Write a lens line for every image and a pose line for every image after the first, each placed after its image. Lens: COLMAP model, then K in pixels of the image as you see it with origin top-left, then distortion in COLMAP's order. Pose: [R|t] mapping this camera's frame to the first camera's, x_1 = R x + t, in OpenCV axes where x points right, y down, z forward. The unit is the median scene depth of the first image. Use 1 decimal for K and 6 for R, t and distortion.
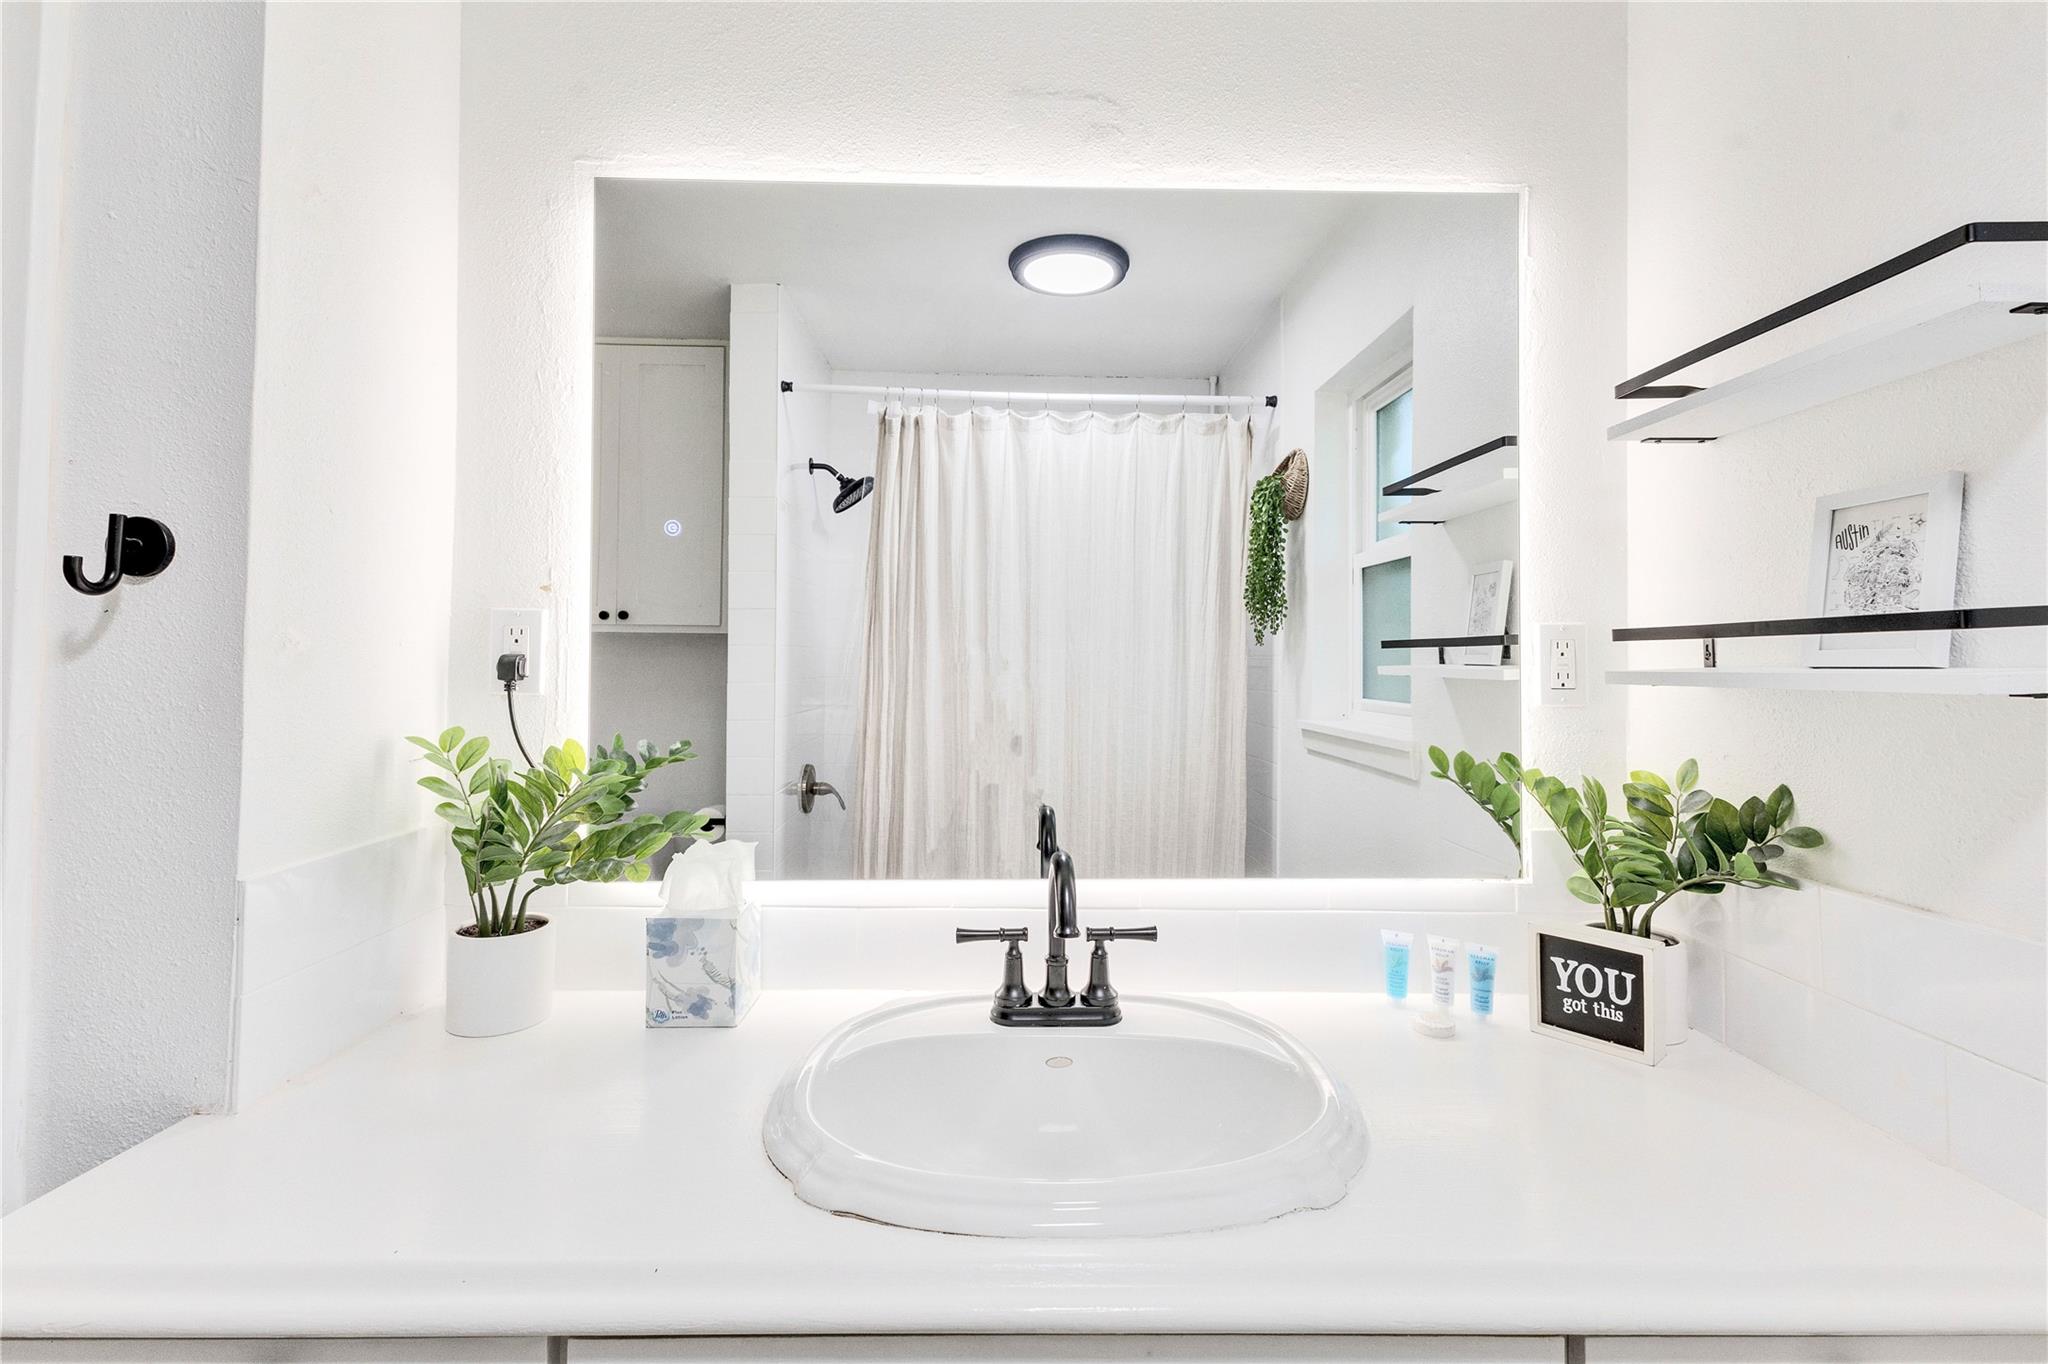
lens RADIAL K [[896.9, 0, 1023.0], [0, 896.9, 647.0], [0, 0, 1]] dist [0.007555, 0.000144]
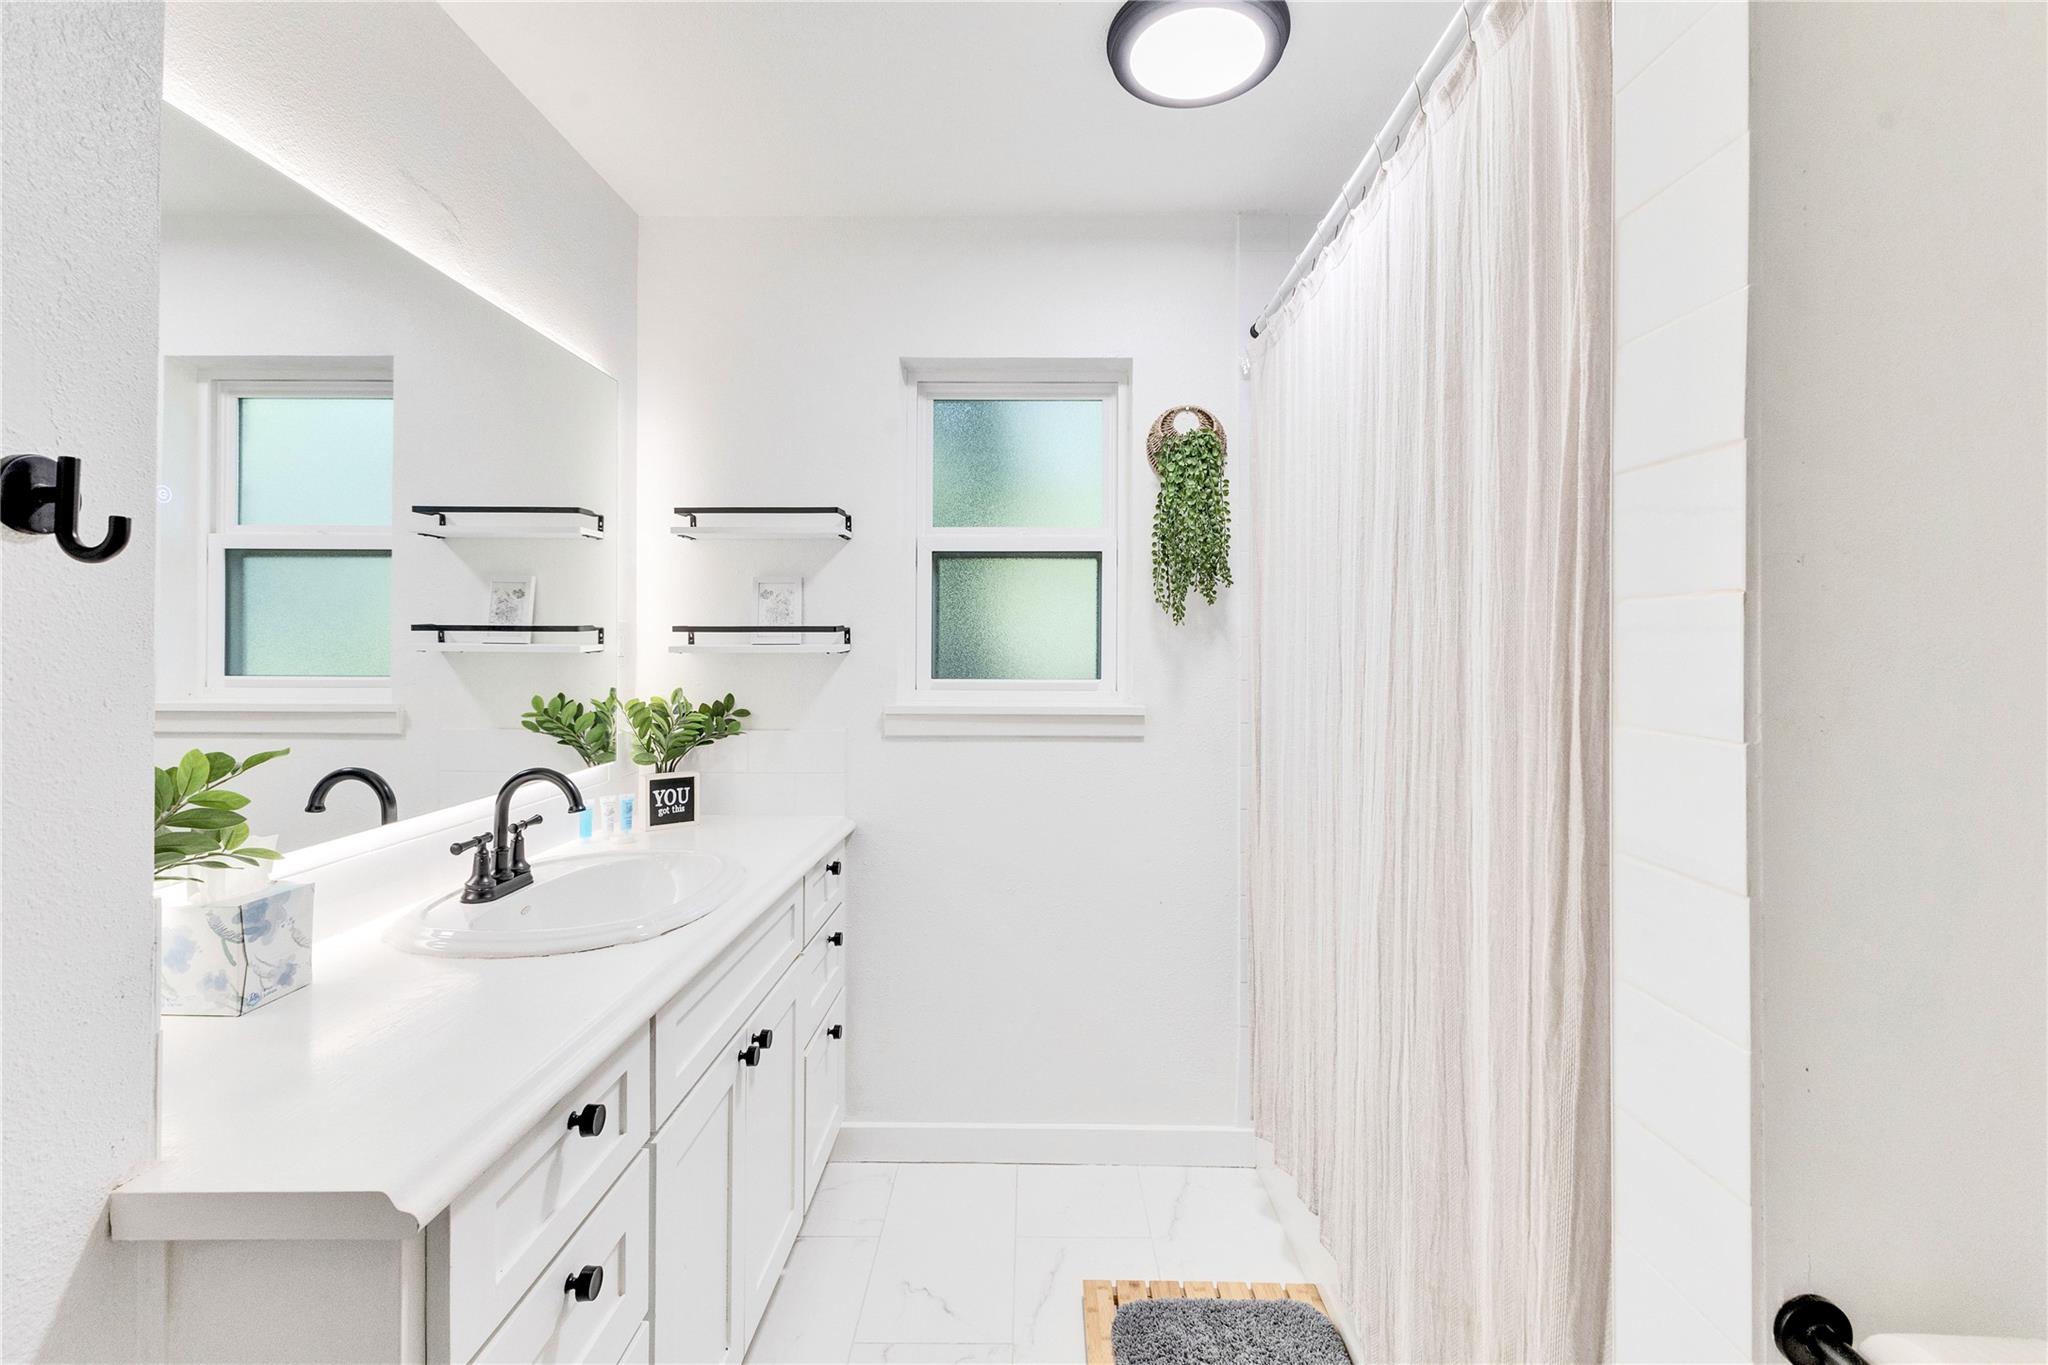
lens RADIAL K [[881.7, 0, 1026.1], [0, 881.7, 682.0], [0, 0, 1]] dist [0.002207, -0.000229]
pose [[0.041804, -0.047063, 0.998017, -1.329785], [-0.017634, 0.998700, 0.047834, -0.002922], [-0.998970, -0.019599, 0.040920, 0.109296]]
